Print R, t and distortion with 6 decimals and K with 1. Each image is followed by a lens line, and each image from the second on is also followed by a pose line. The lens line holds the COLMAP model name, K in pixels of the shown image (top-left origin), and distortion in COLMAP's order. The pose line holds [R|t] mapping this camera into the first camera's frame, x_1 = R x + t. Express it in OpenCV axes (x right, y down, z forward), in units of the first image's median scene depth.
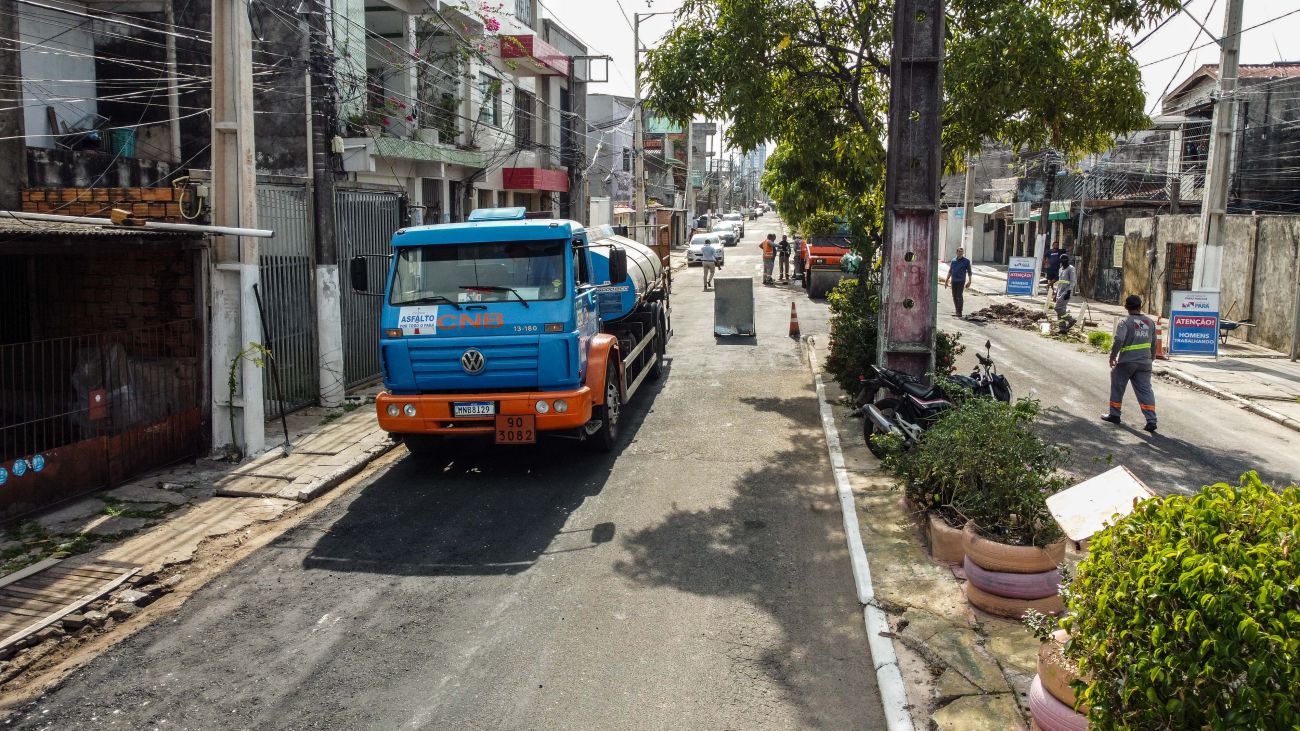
lens RADIAL K [[981.6, 0, 647.3], [0, 981.6, 353.4], [0, 0, 1]] dist [-0.000598, 0.001708]
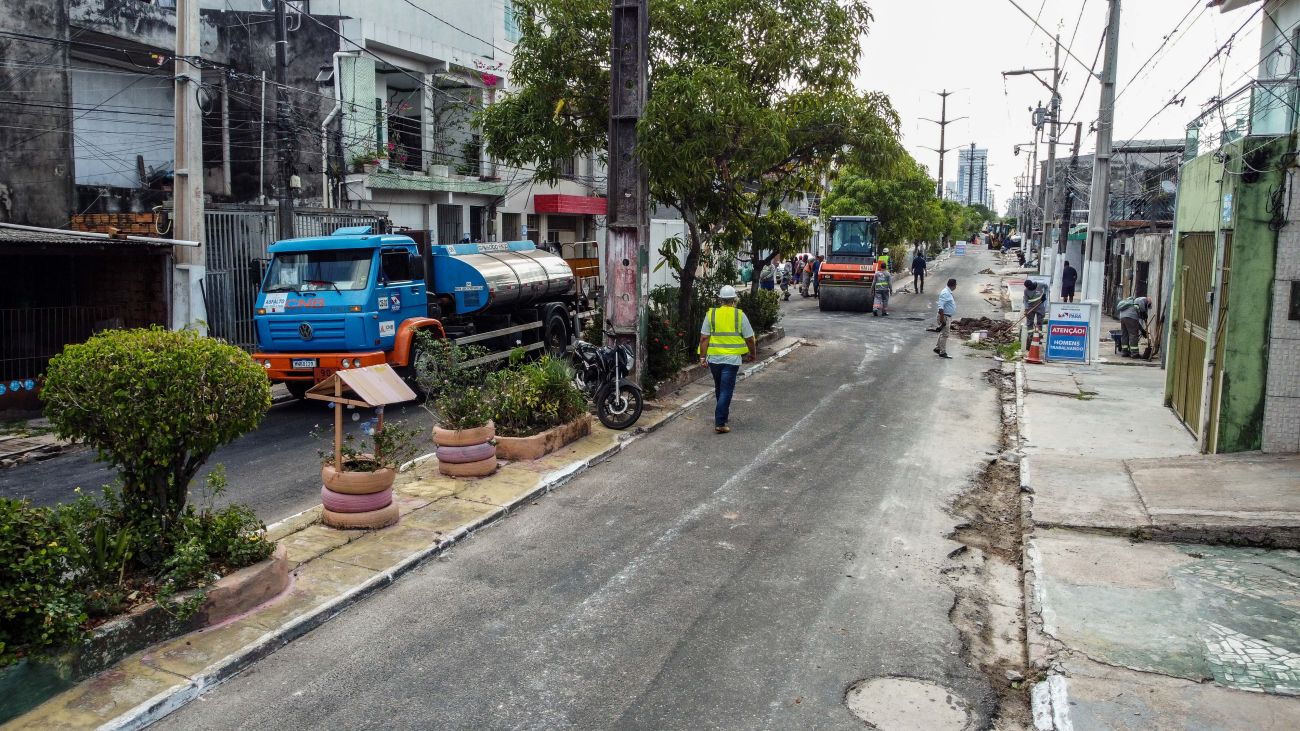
lens RADIAL K [[981.6, 0, 647.3], [0, 981.6, 353.4], [0, 0, 1]] dist [-0.000598, 0.001708]
pose [[0.977280, 0.025279, -0.210437, 0.450744], [-0.030102, 0.999352, -0.019745, 0.039475], [0.209802, 0.025631, 0.977408, -0.229703]]
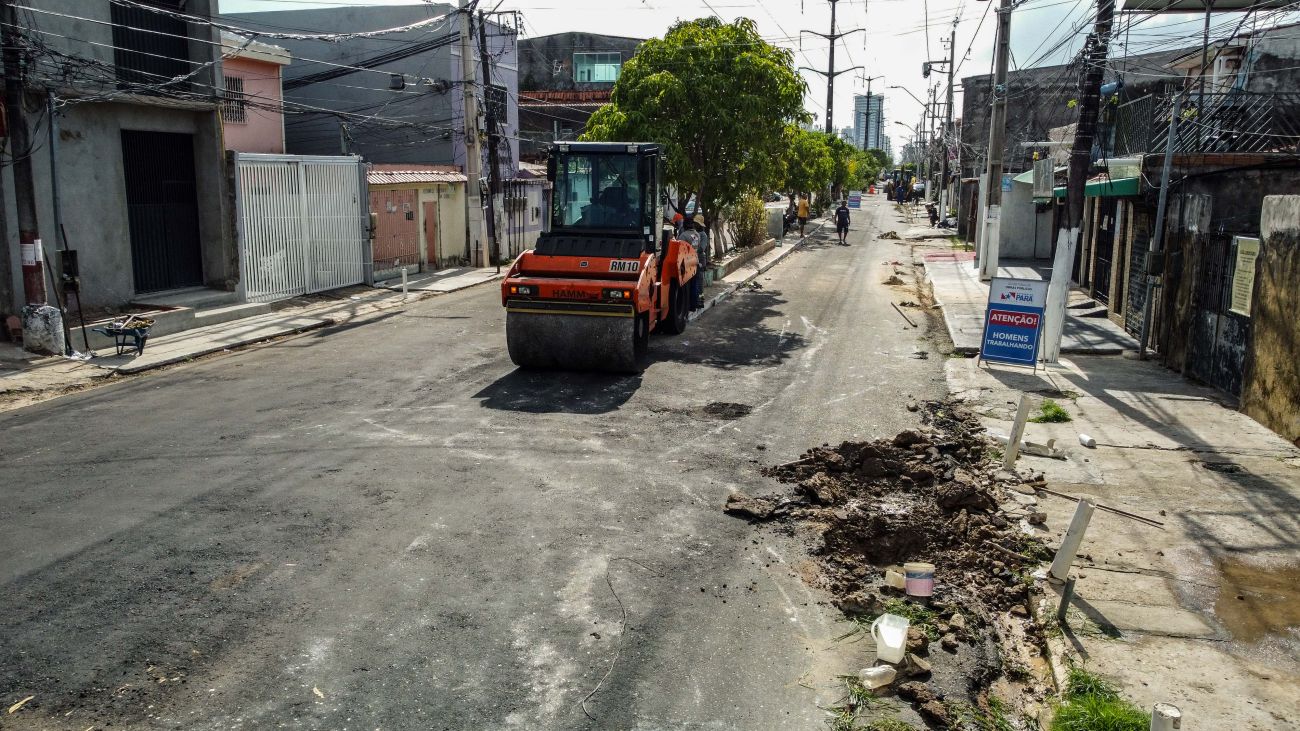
lens RADIAL K [[981.6, 0, 647.3], [0, 981.6, 353.4], [0, 0, 1]] dist [-0.000598, 0.001708]
pose [[0.993479, 0.019255, -0.112379, 0.597782], [-0.015965, 0.999419, 0.030098, -0.170473], [0.112893, -0.028108, 0.993209, 1.205433]]
